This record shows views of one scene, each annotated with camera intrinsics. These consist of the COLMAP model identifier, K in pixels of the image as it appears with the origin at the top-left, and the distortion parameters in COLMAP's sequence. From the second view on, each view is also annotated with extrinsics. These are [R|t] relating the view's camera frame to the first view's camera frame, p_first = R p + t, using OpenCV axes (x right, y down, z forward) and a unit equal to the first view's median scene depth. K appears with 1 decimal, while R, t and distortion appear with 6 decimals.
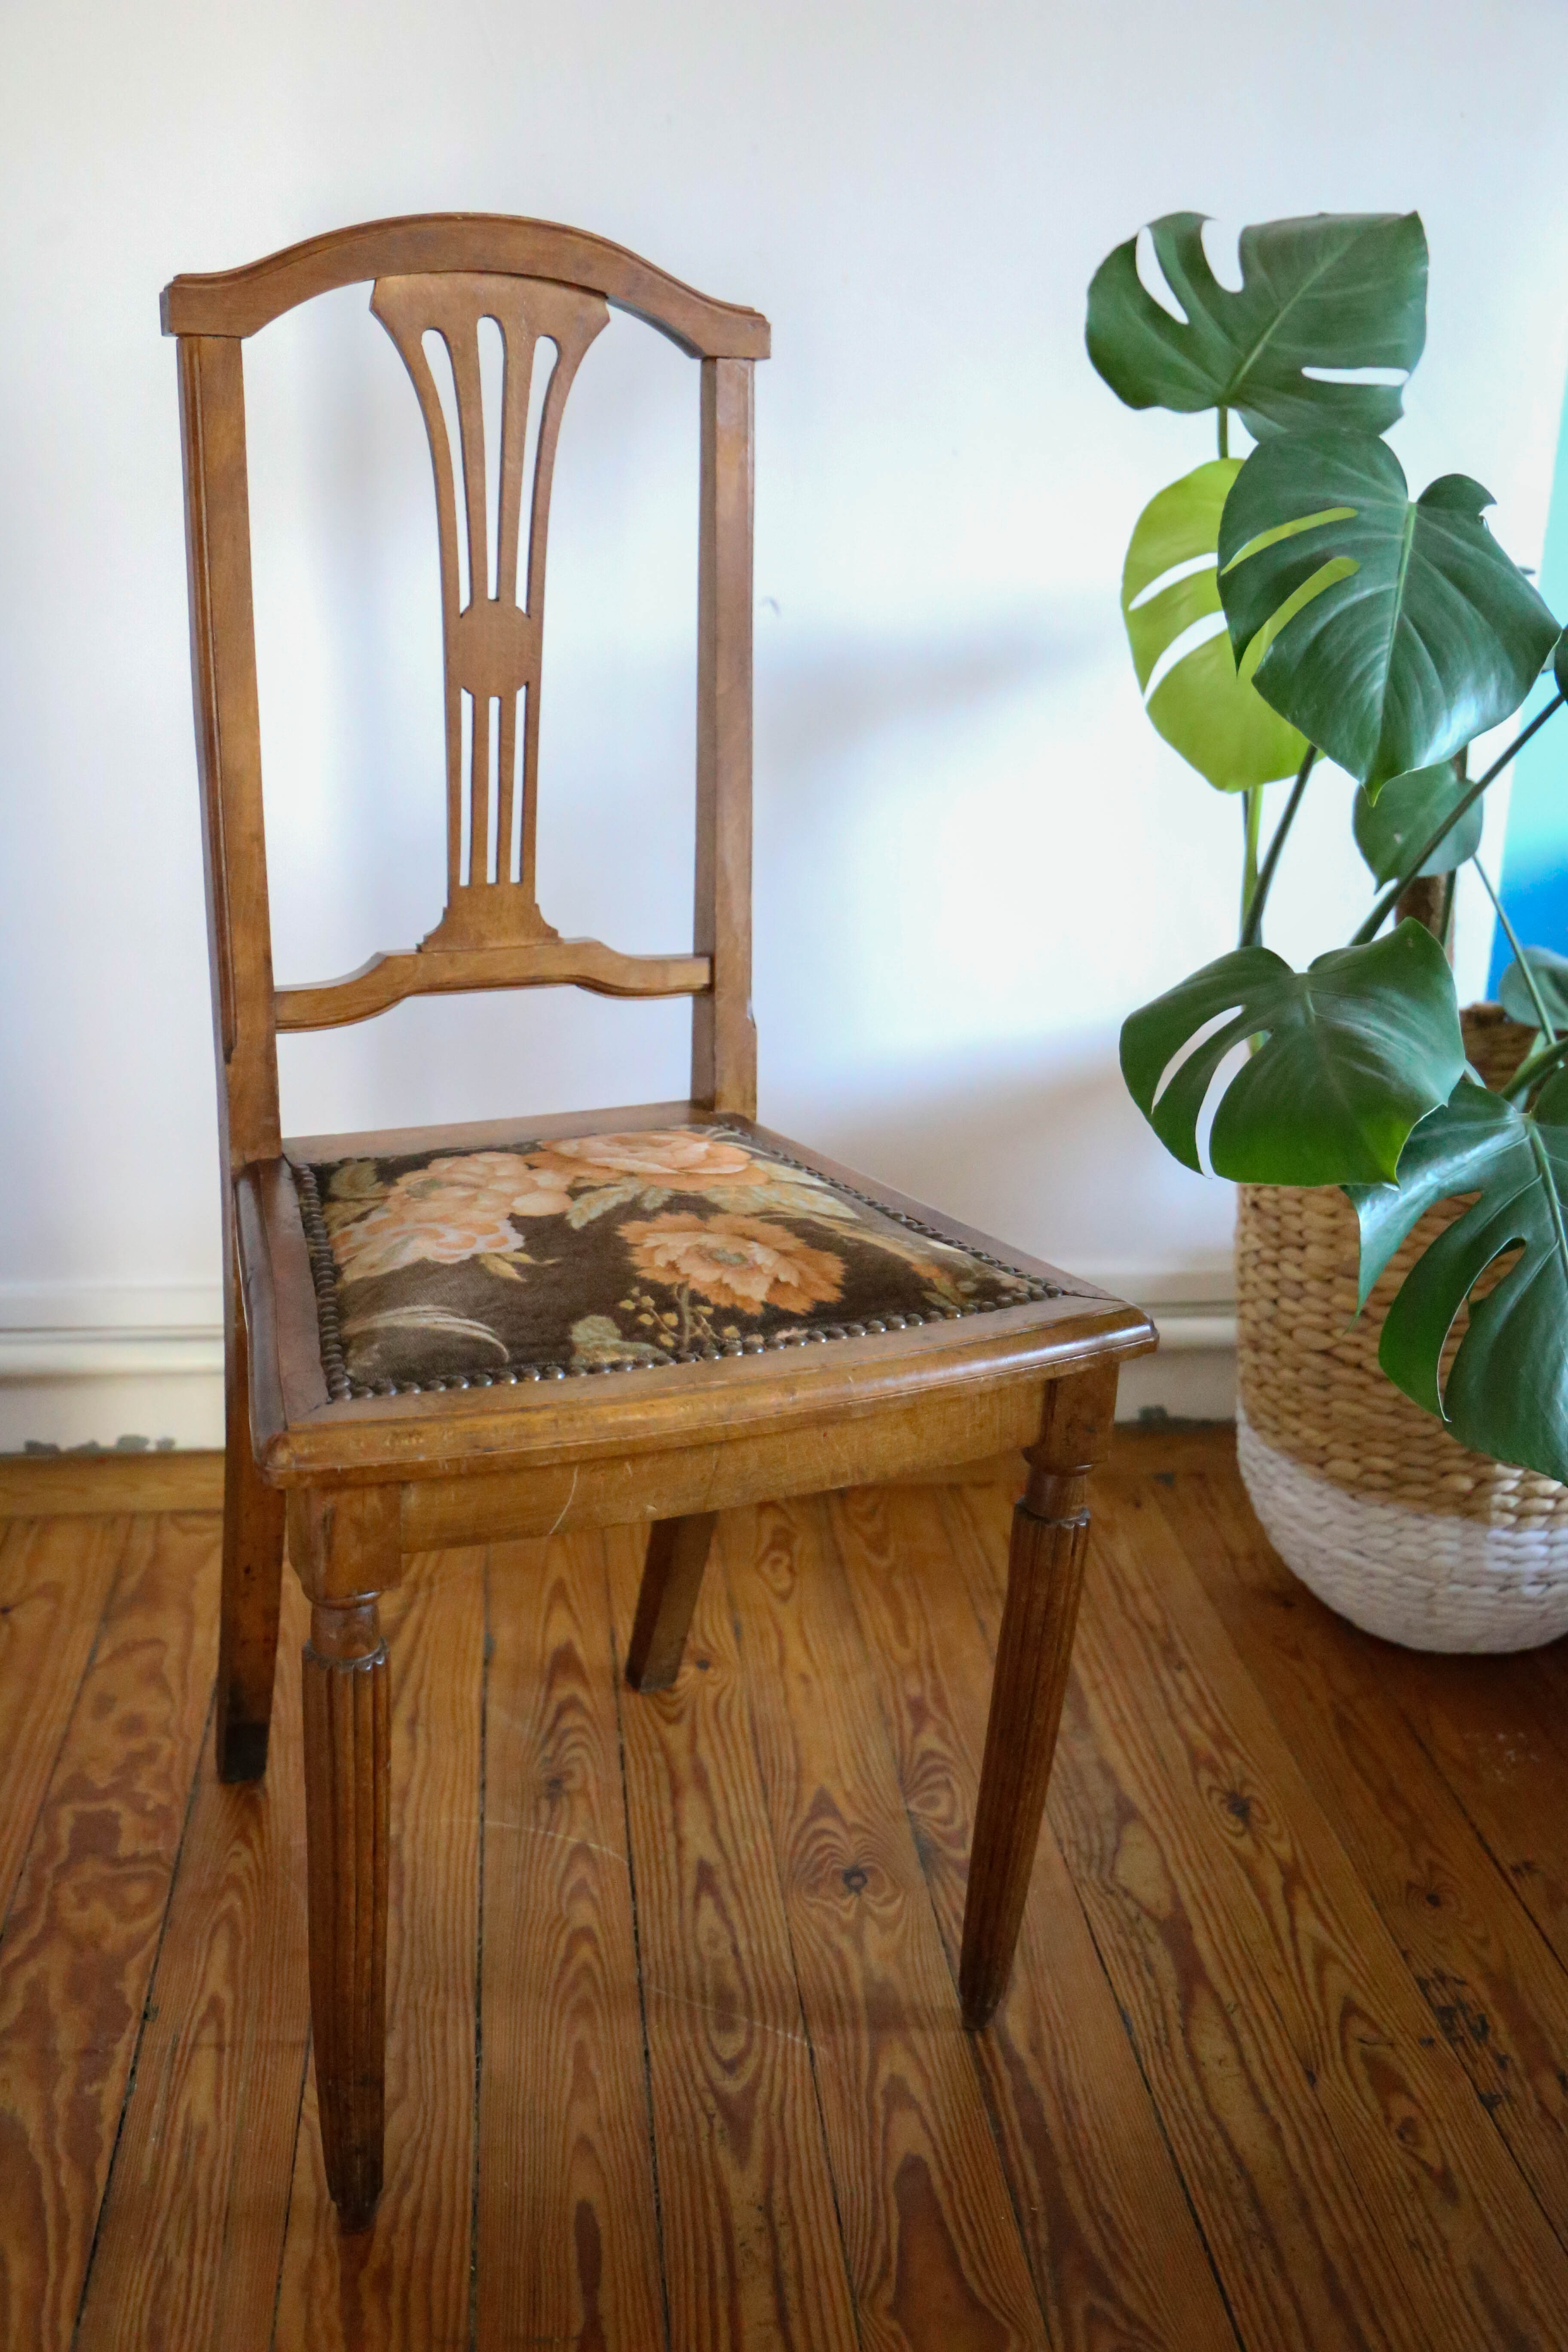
lens RADIAL K [[2253.6, 0, 783.7], [0, 2253.6, 1206.6], [0, 0, 1]] dist [-0.003950, 0.000000]
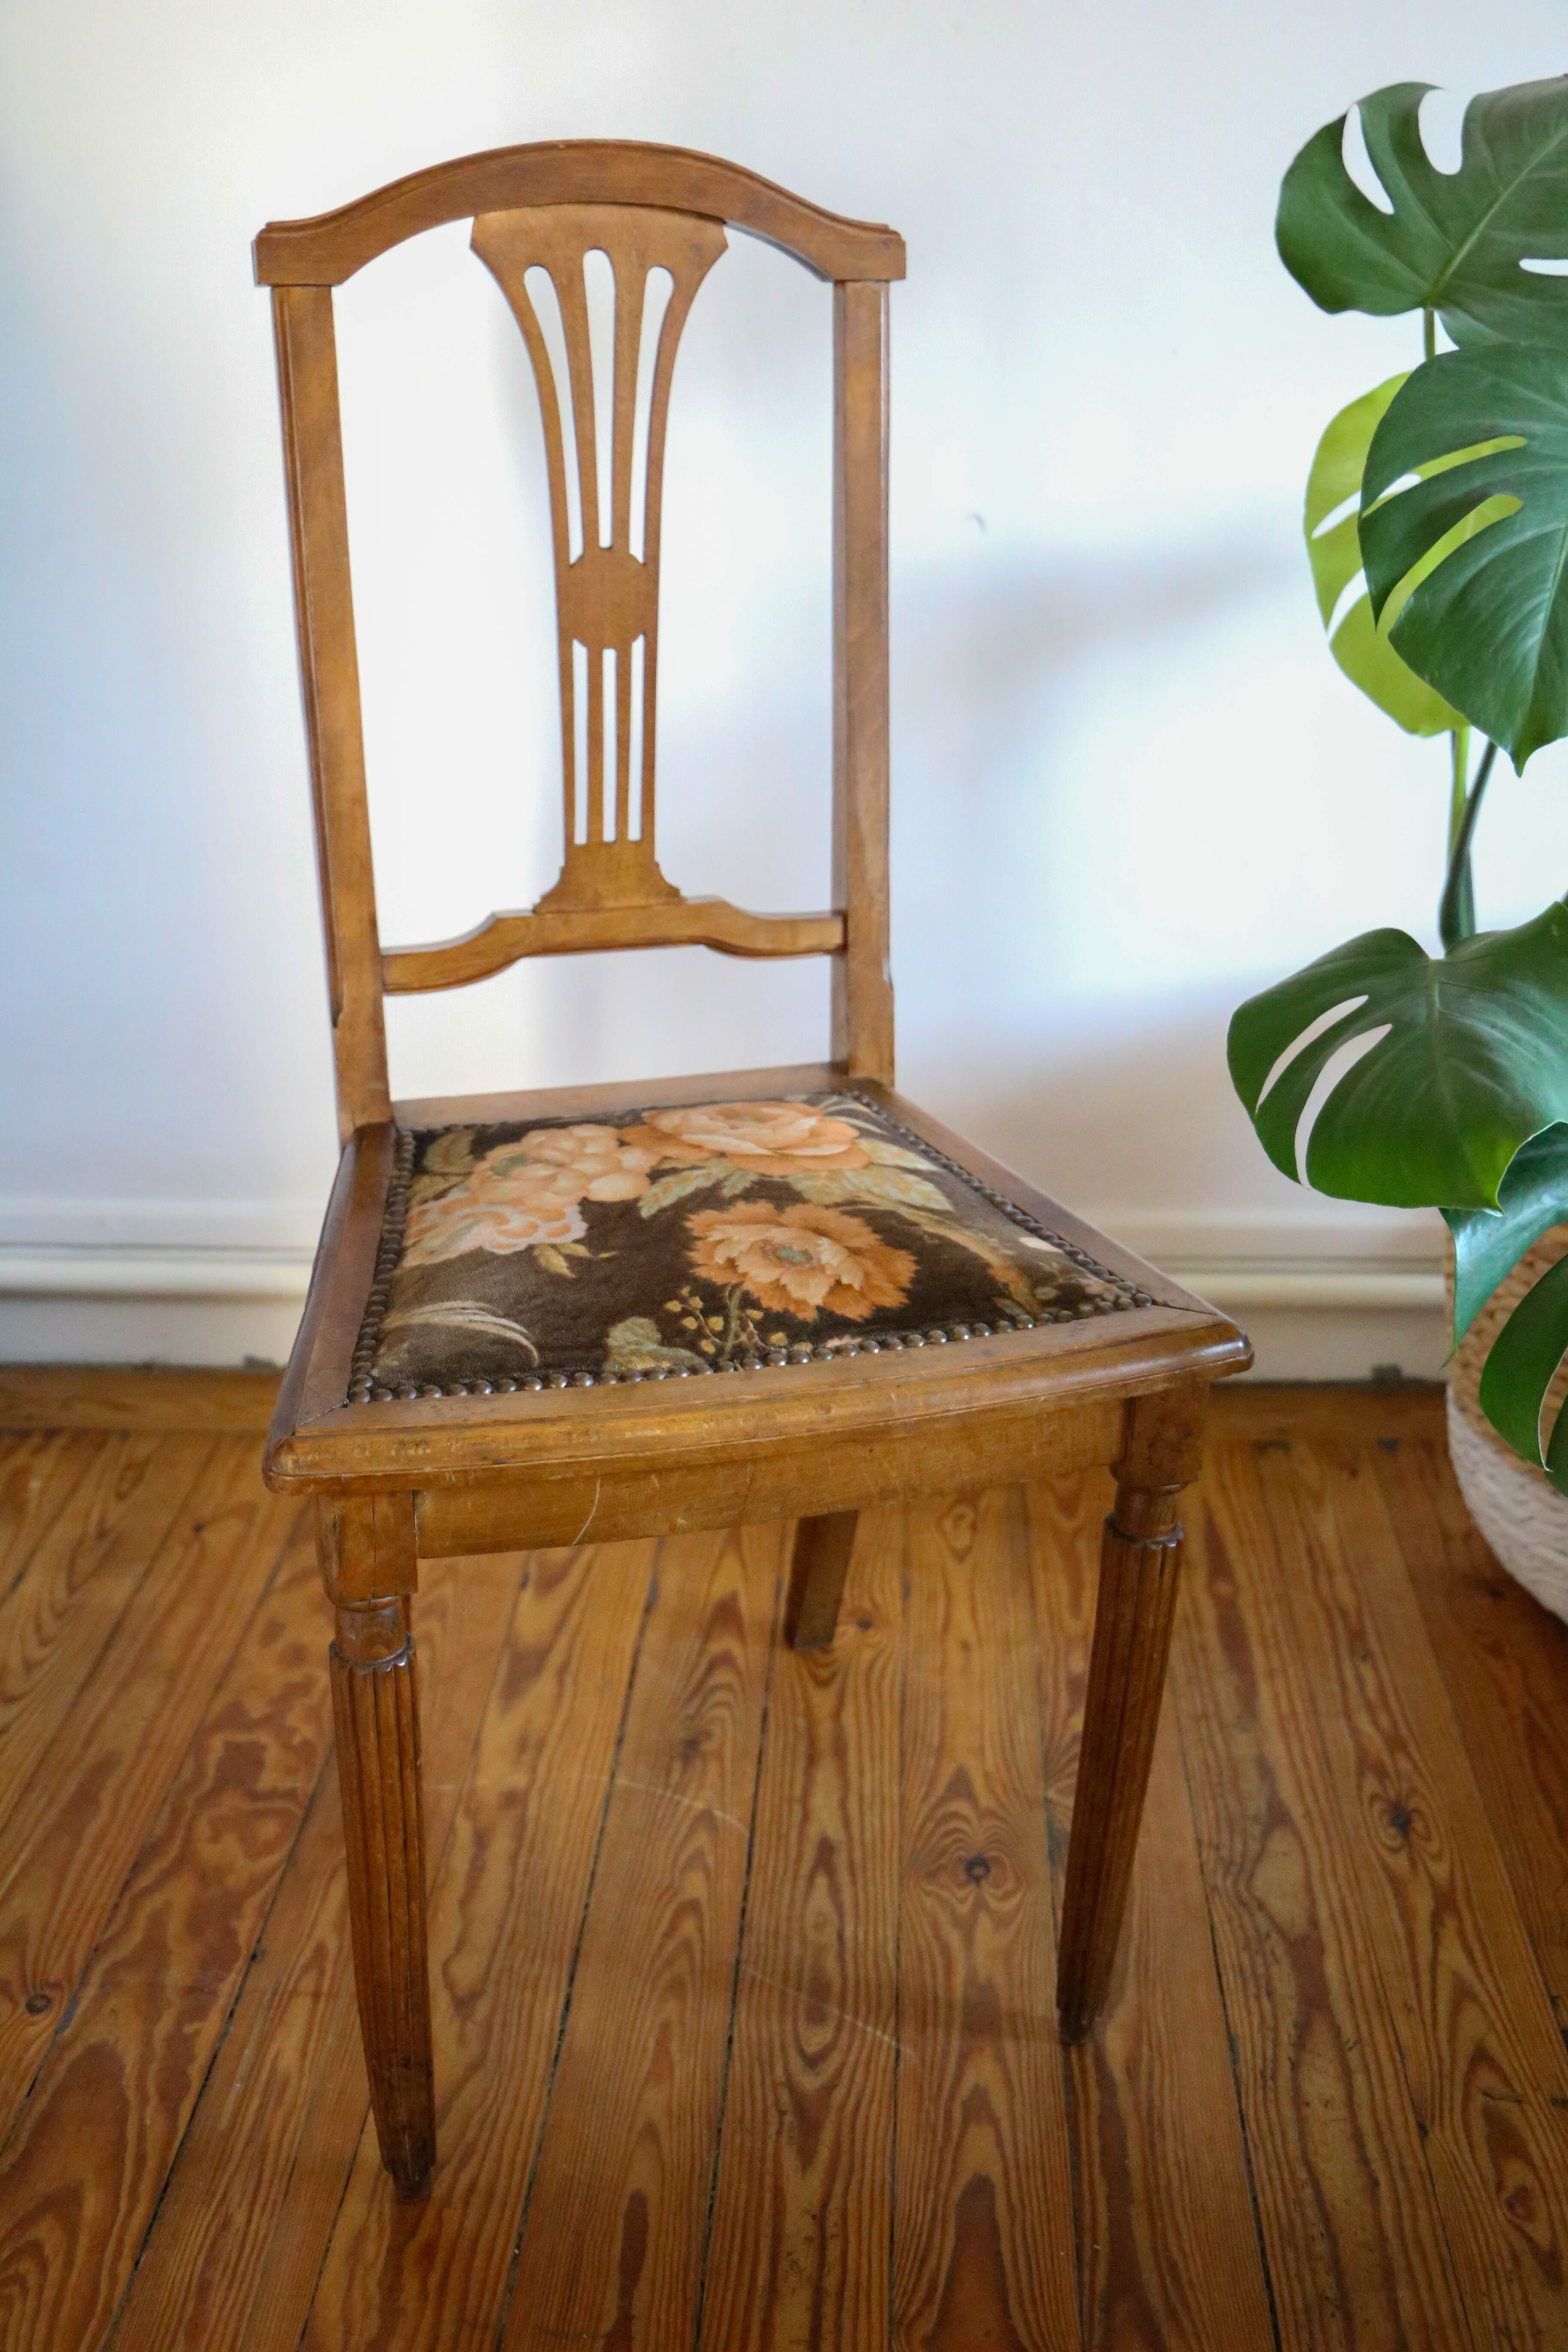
lens RADIAL K [[2253.6, 0, 794.1], [0, 2253.6, 1202.7], [0, 0, 1]] dist [-0.003950, 0.000000]
pose [[0.985924, 0.031796, -0.164140, 0.110709], [-0.022092, 0.997917, 0.060613, -0.048200], [0.165726, -0.056134, 0.984573, 0.049349]]
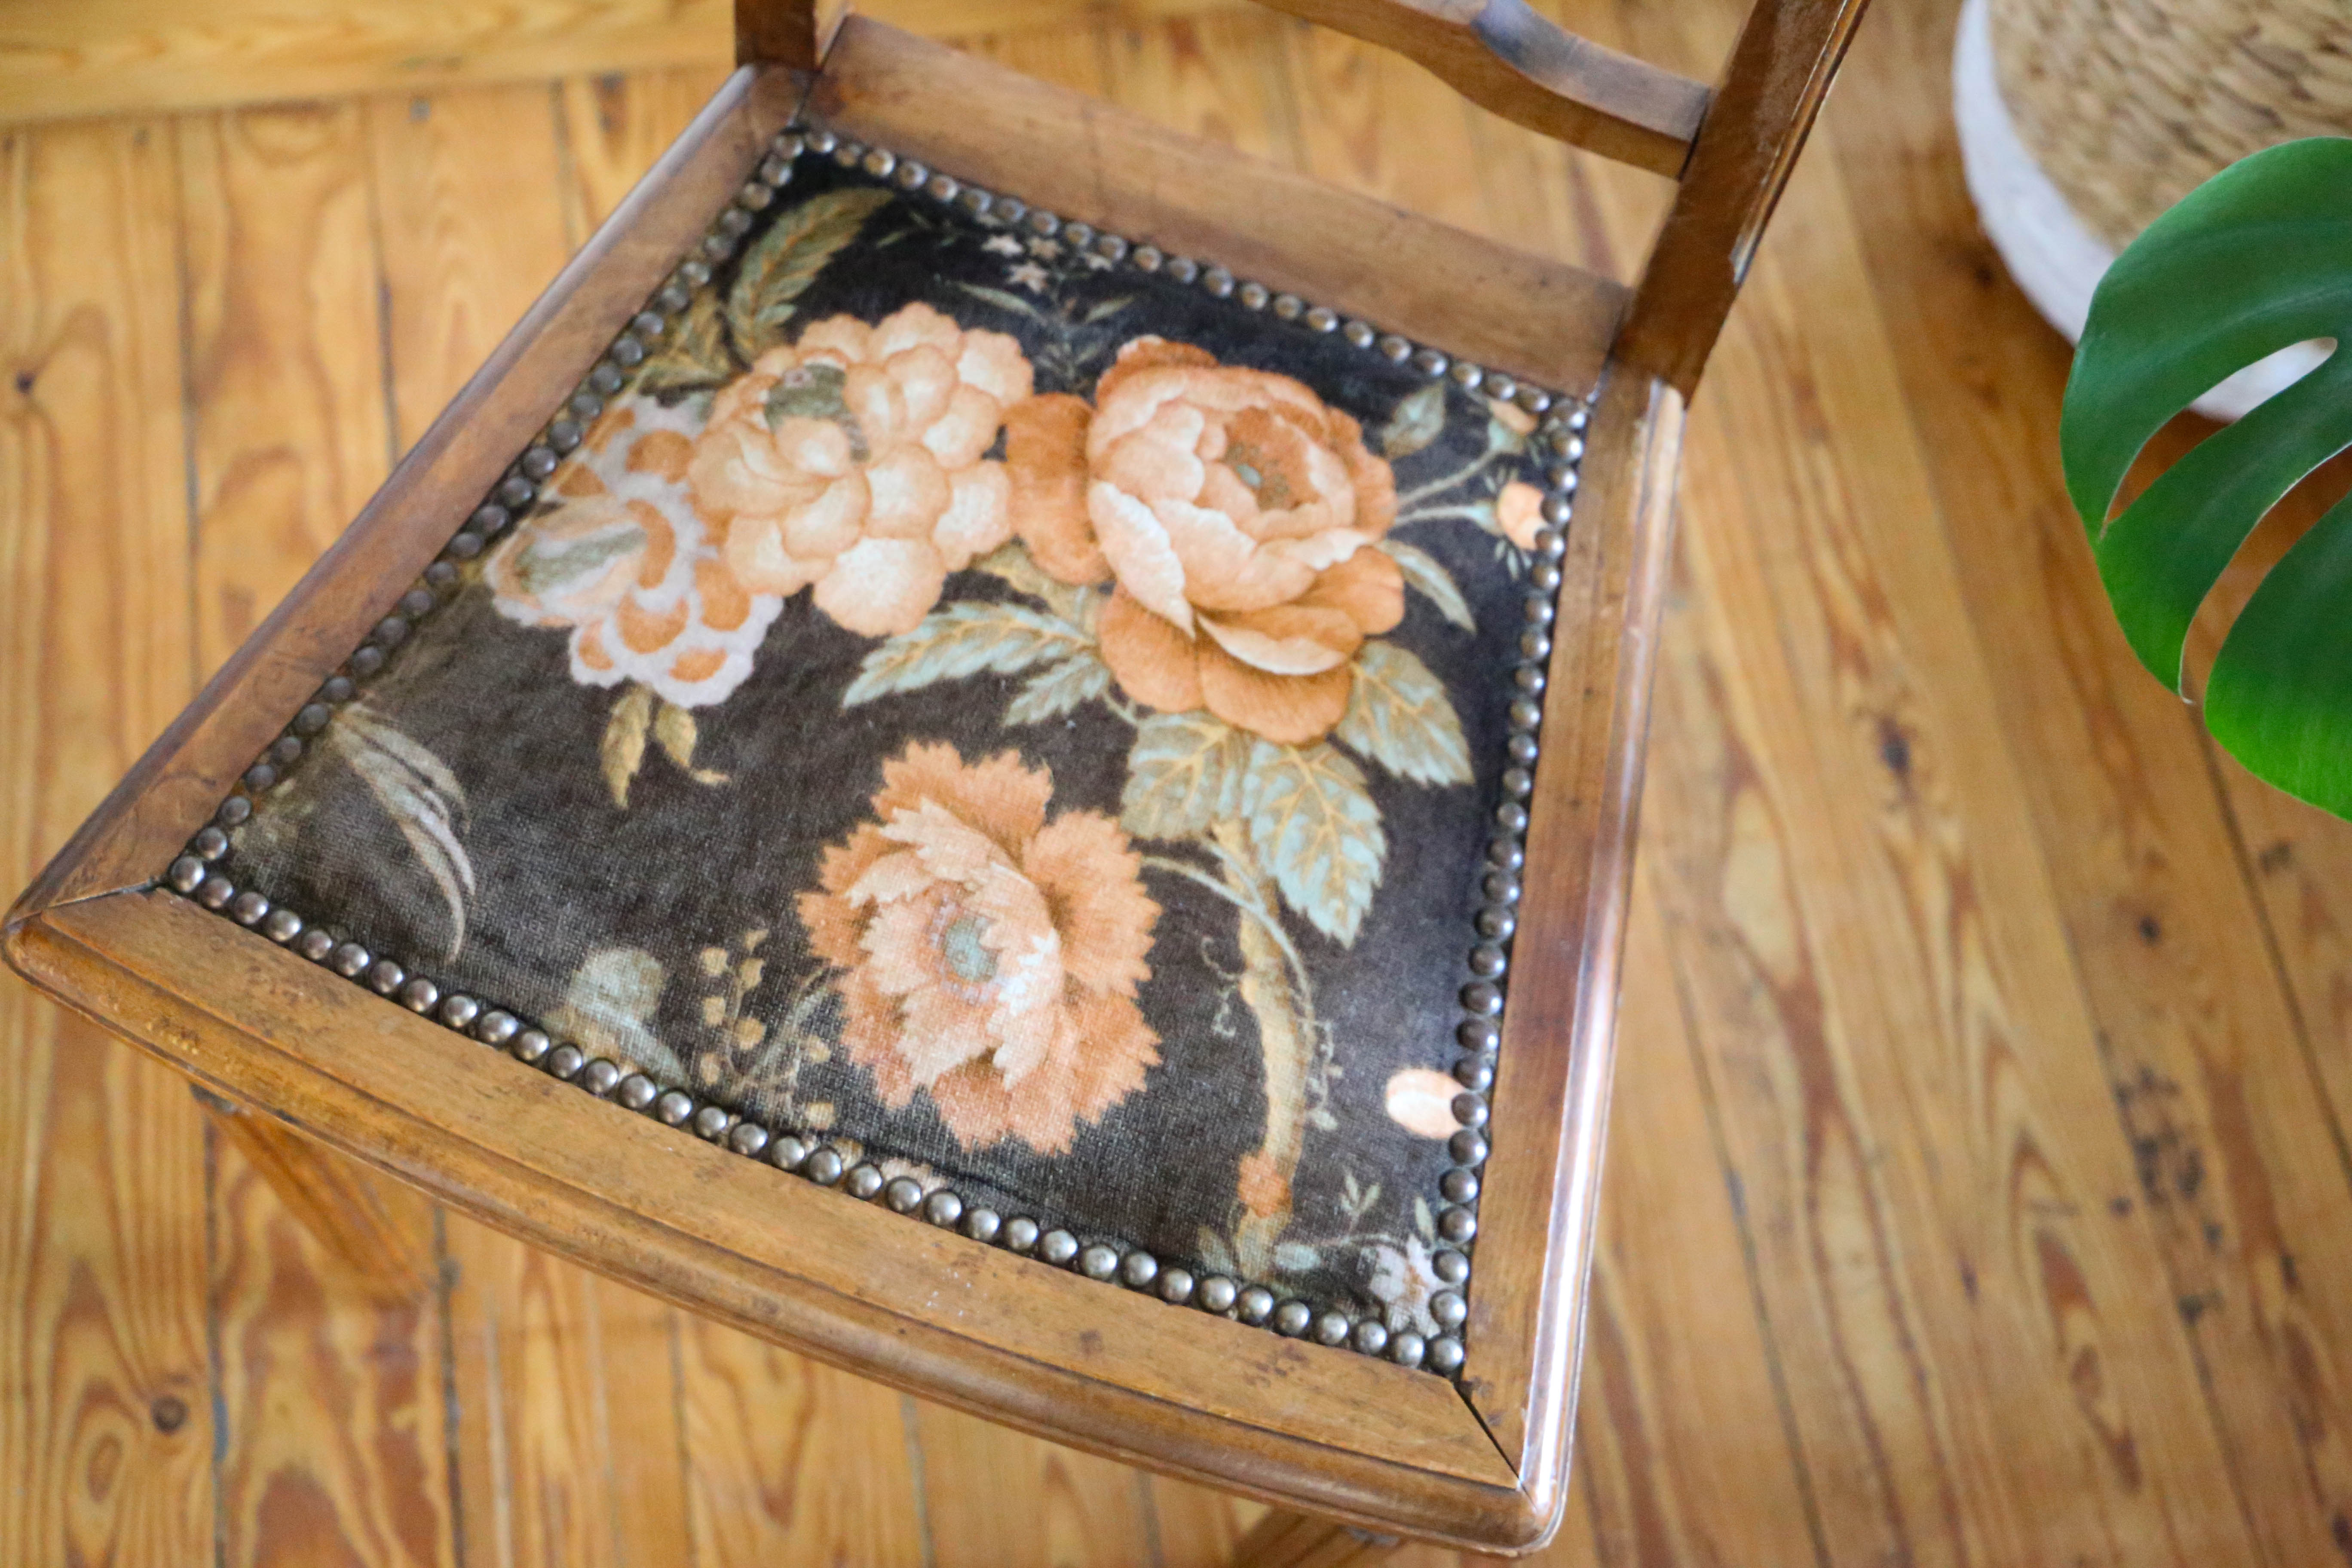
lens RADIAL K [[2802.2, 0, 1175.5], [0, 2802.2, 798.0], [0, 0, 1]] dist [0.039305, 0.000000]
pose [[0.998565, -0.032745, 0.042374, -0.071699], [-0.006972, 0.705052, 0.709122, -0.397027], [-0.053096, -0.708400, 0.703812, 0.422369]]
